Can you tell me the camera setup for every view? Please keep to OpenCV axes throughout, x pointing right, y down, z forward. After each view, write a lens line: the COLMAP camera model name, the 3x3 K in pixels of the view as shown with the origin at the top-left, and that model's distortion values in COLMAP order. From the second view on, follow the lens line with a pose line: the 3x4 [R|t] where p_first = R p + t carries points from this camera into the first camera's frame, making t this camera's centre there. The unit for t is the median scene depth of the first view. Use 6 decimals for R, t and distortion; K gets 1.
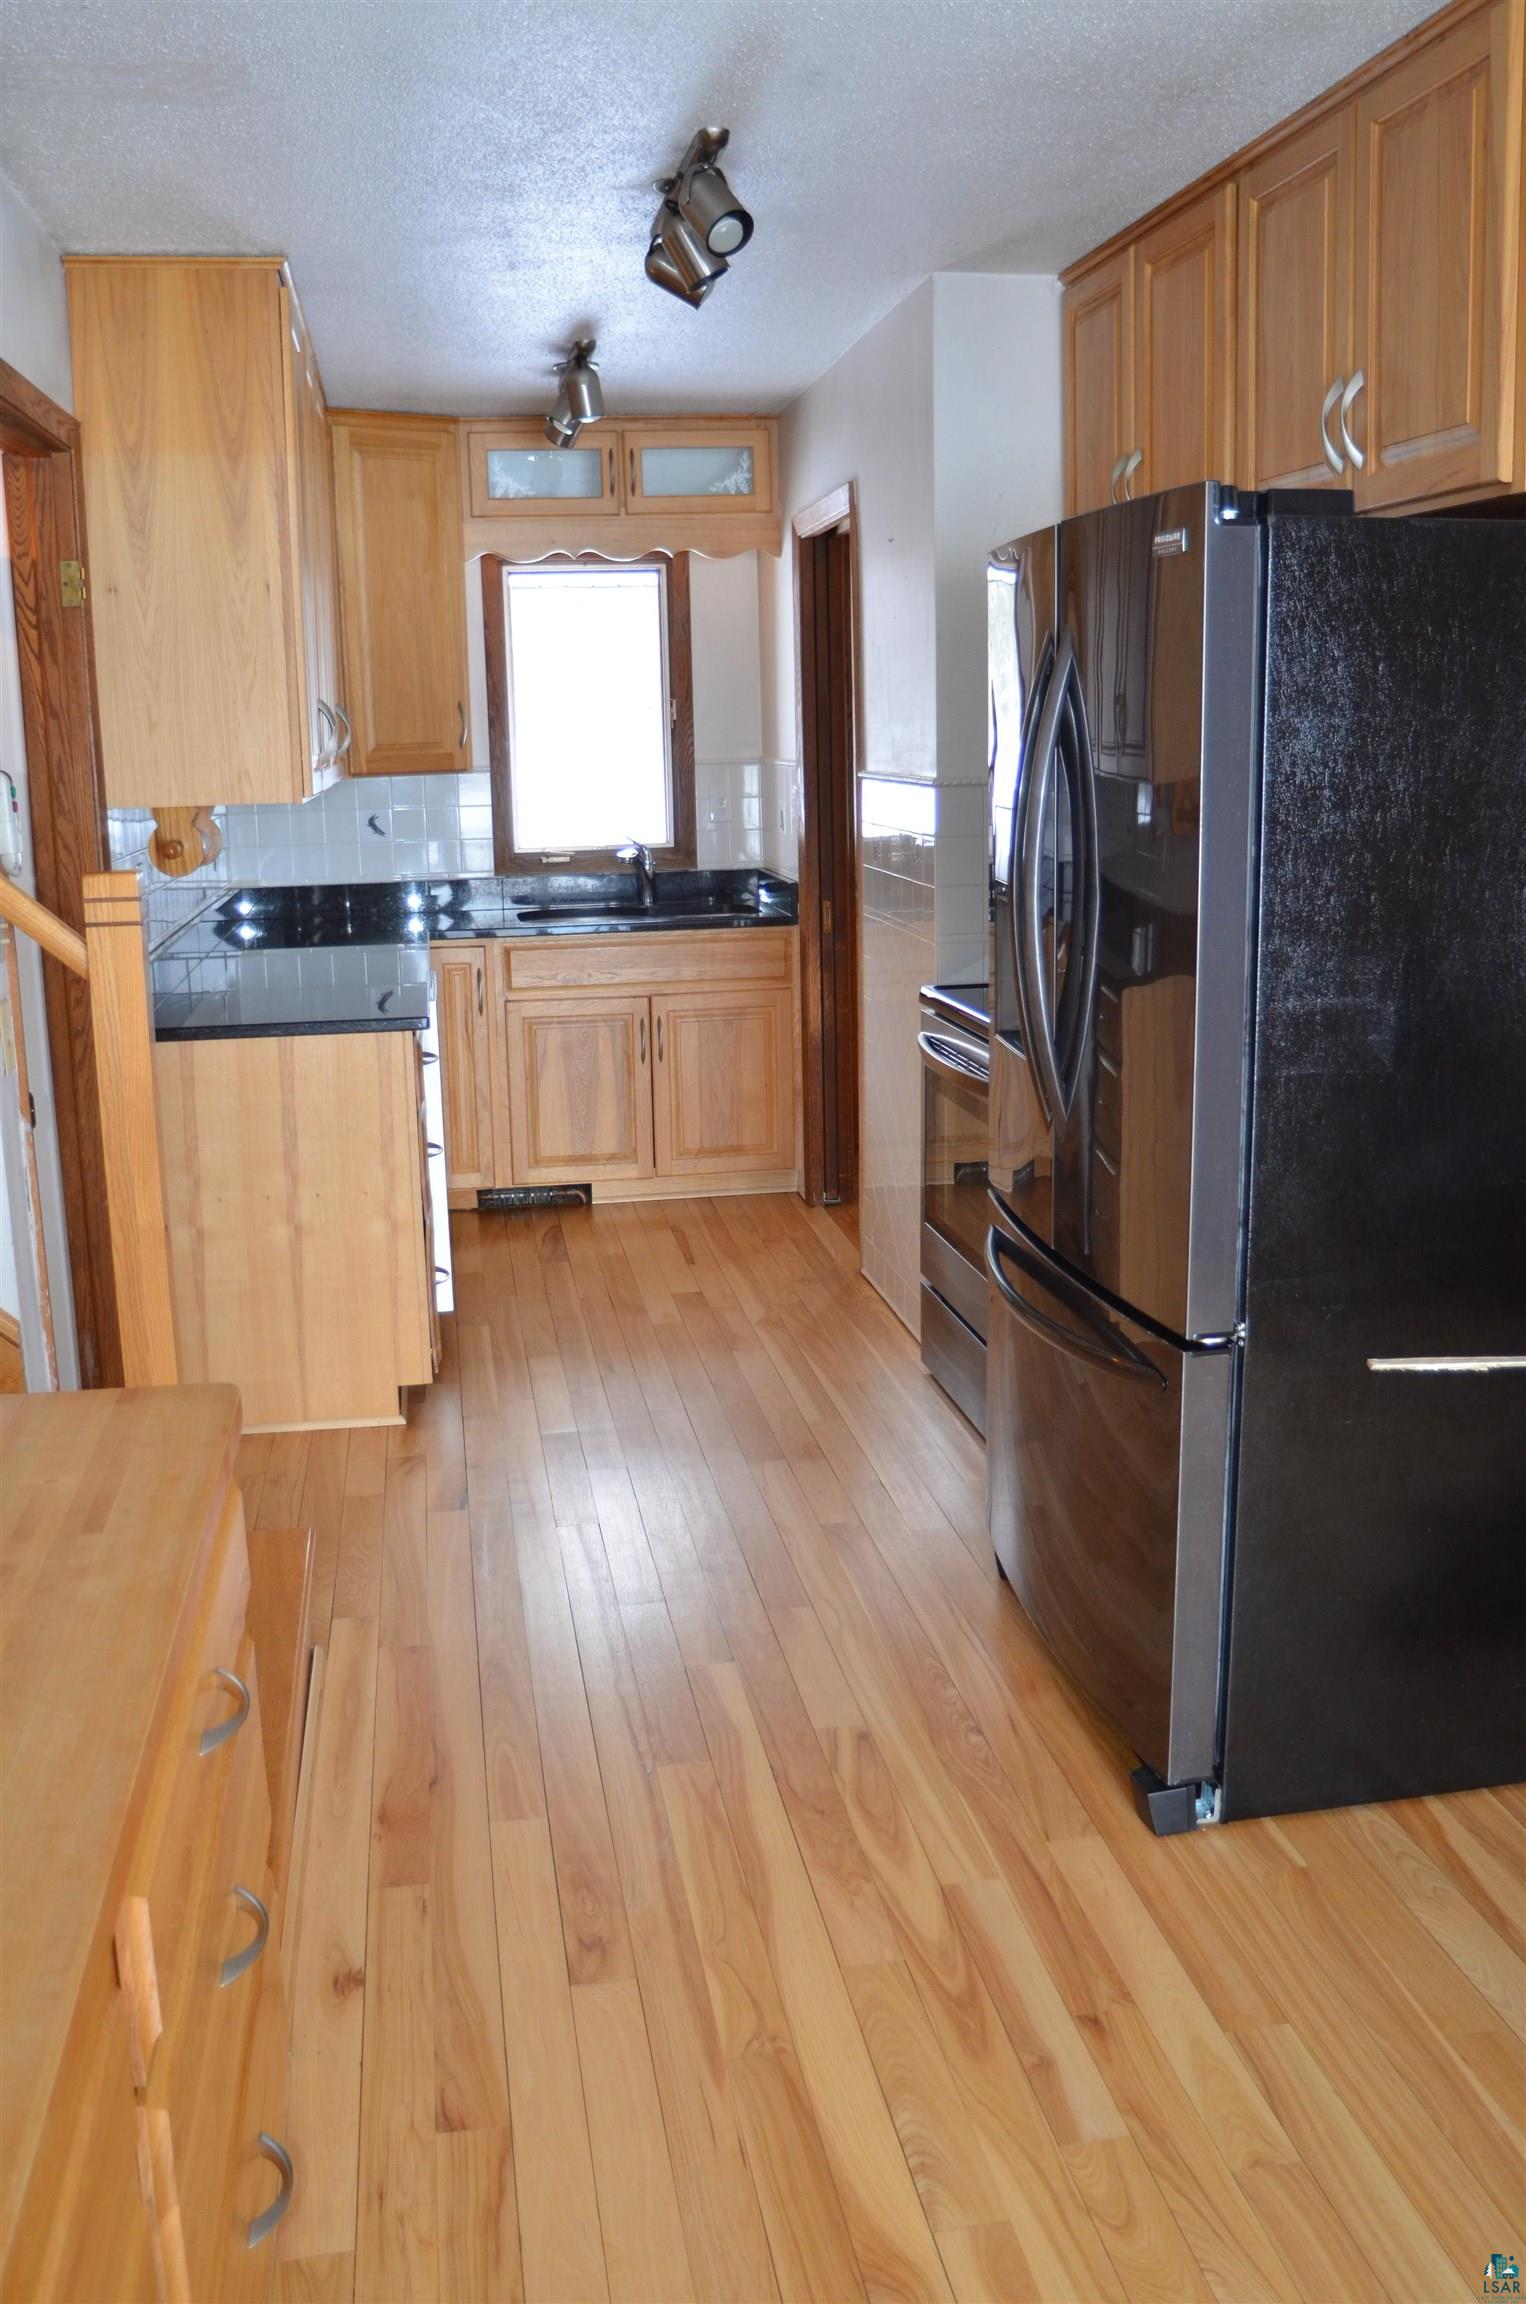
lens RADIAL K [[1918.9, 0, 763.0], [0, 1918.9, 1152.0], [0, 0, 1]] dist [-0.134366, 0.084353]
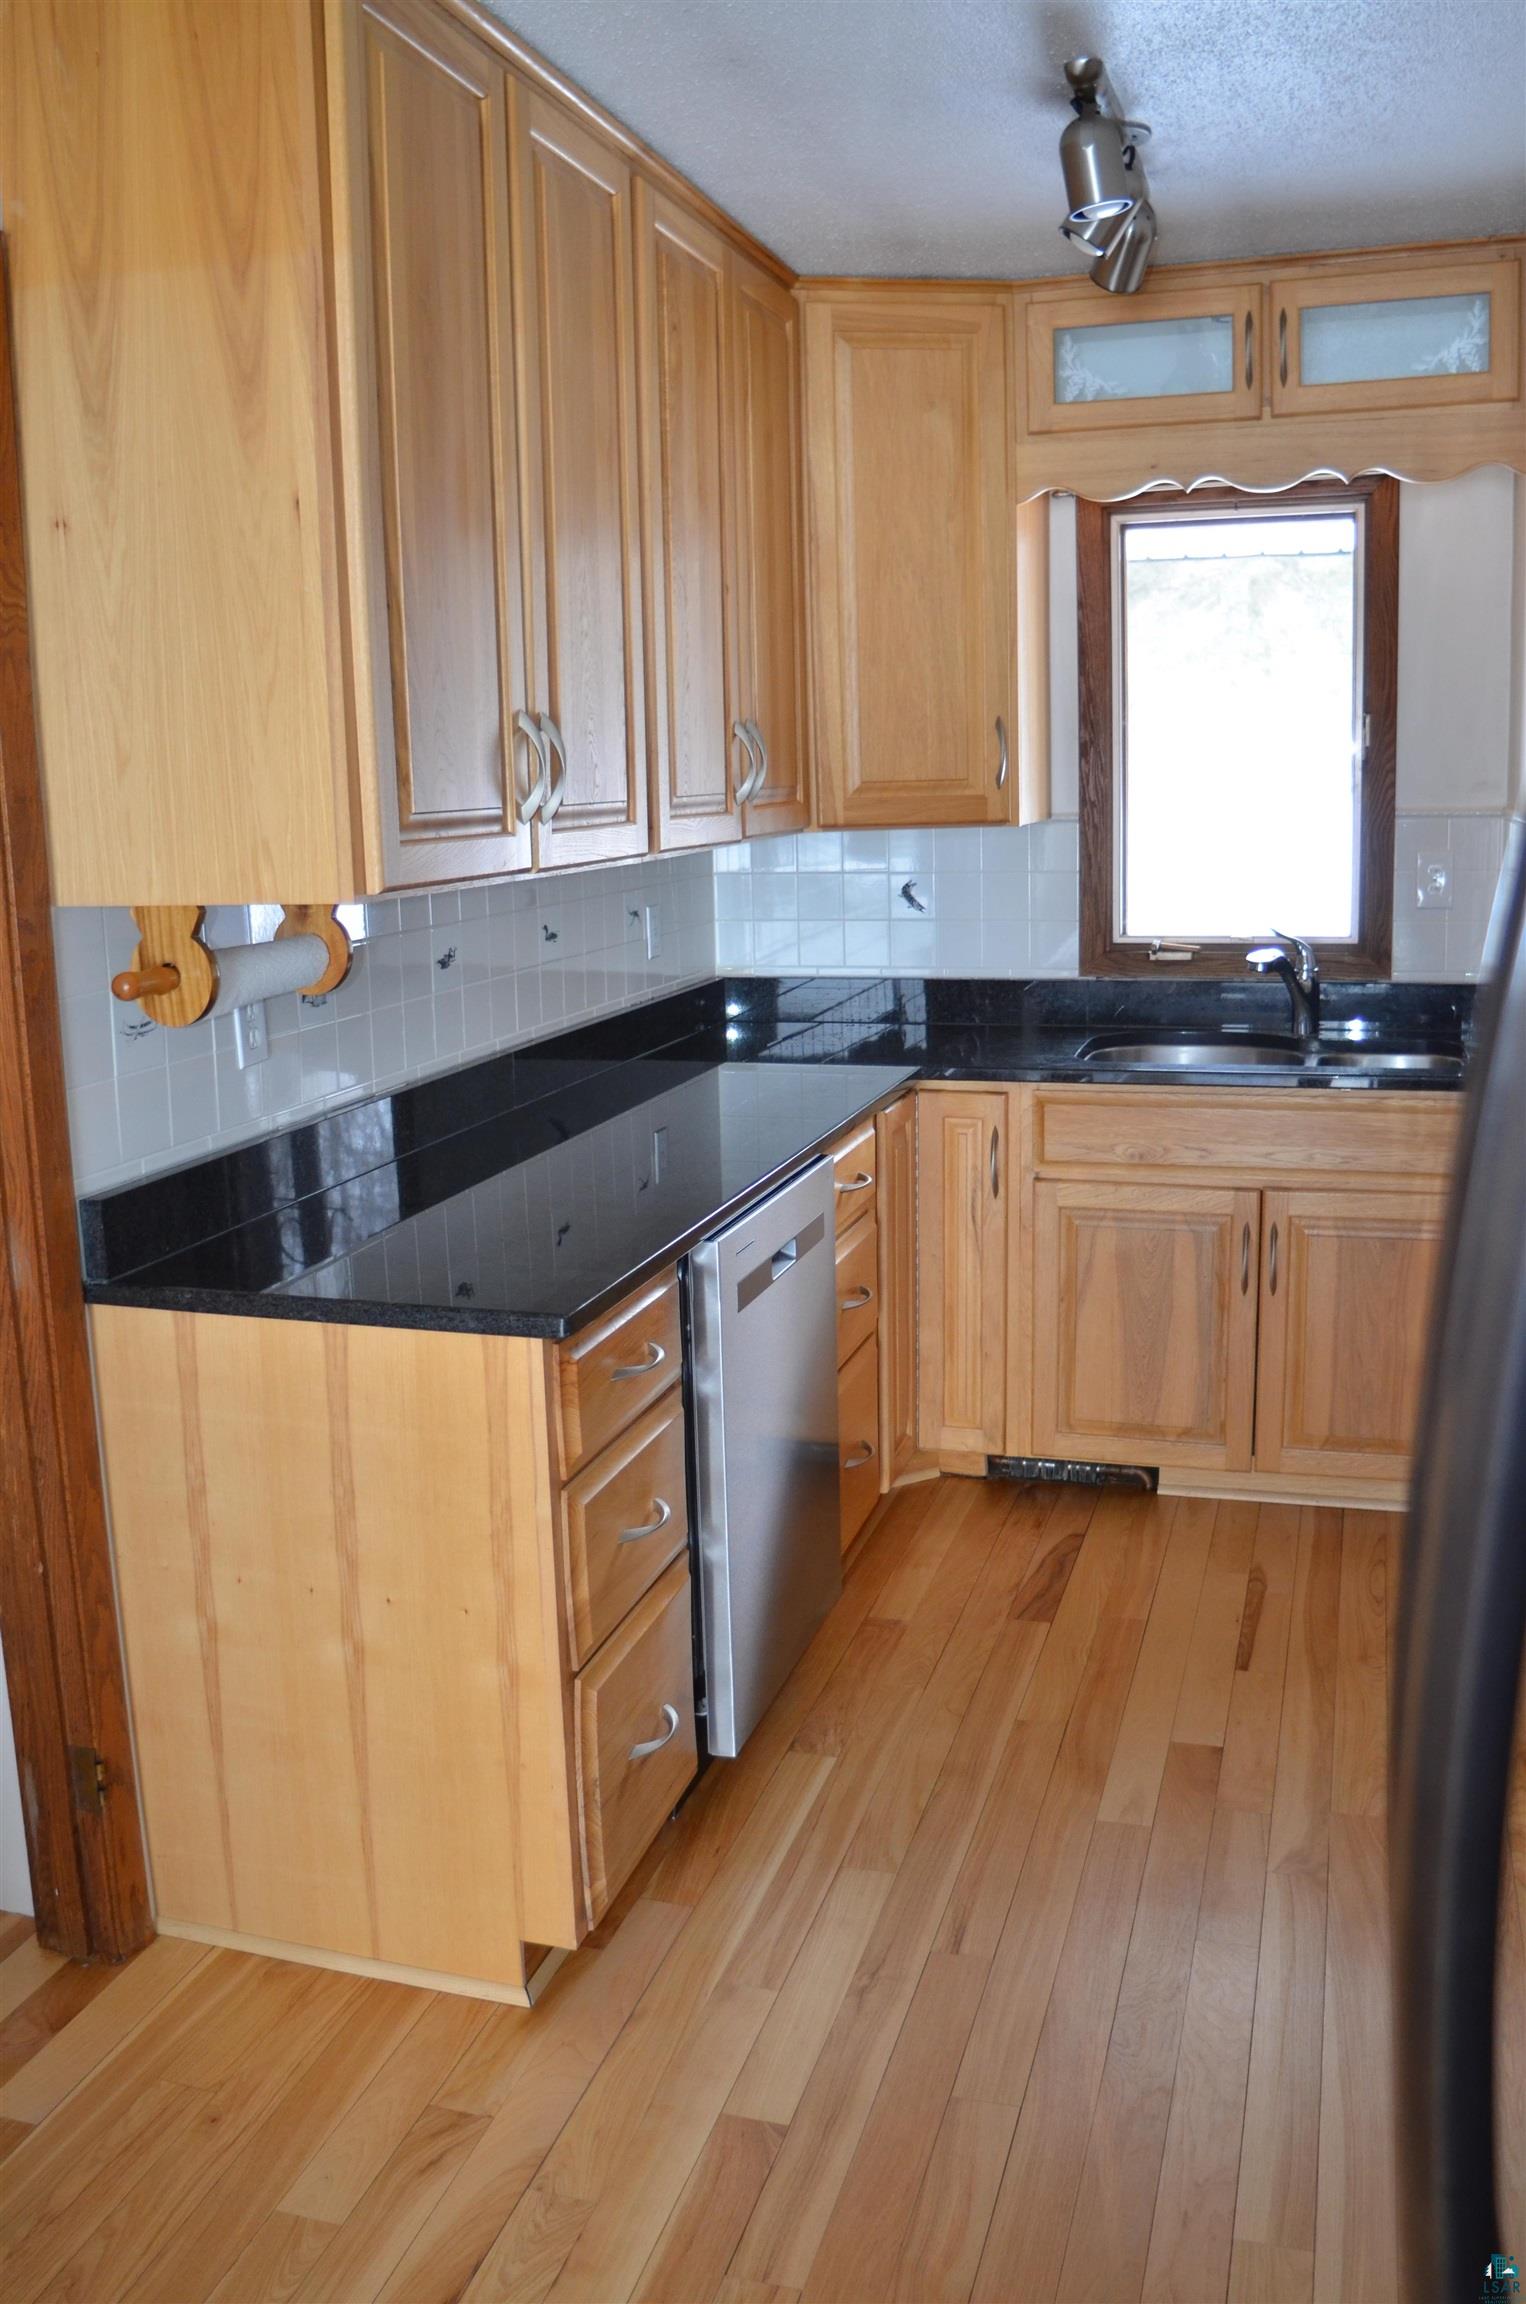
lens RADIAL K [[1918.9, 0, 763.0], [0, 1918.9, 1152.0], [0, 0, 1]] dist [-0.134366, 0.084353]
pose [[0.892591, 0.082641, -0.443228, 0.071534], [-0.088212, 0.996069, 0.008074, -0.087208], [0.442153, 0.031891, 0.896372, 0.386514]]
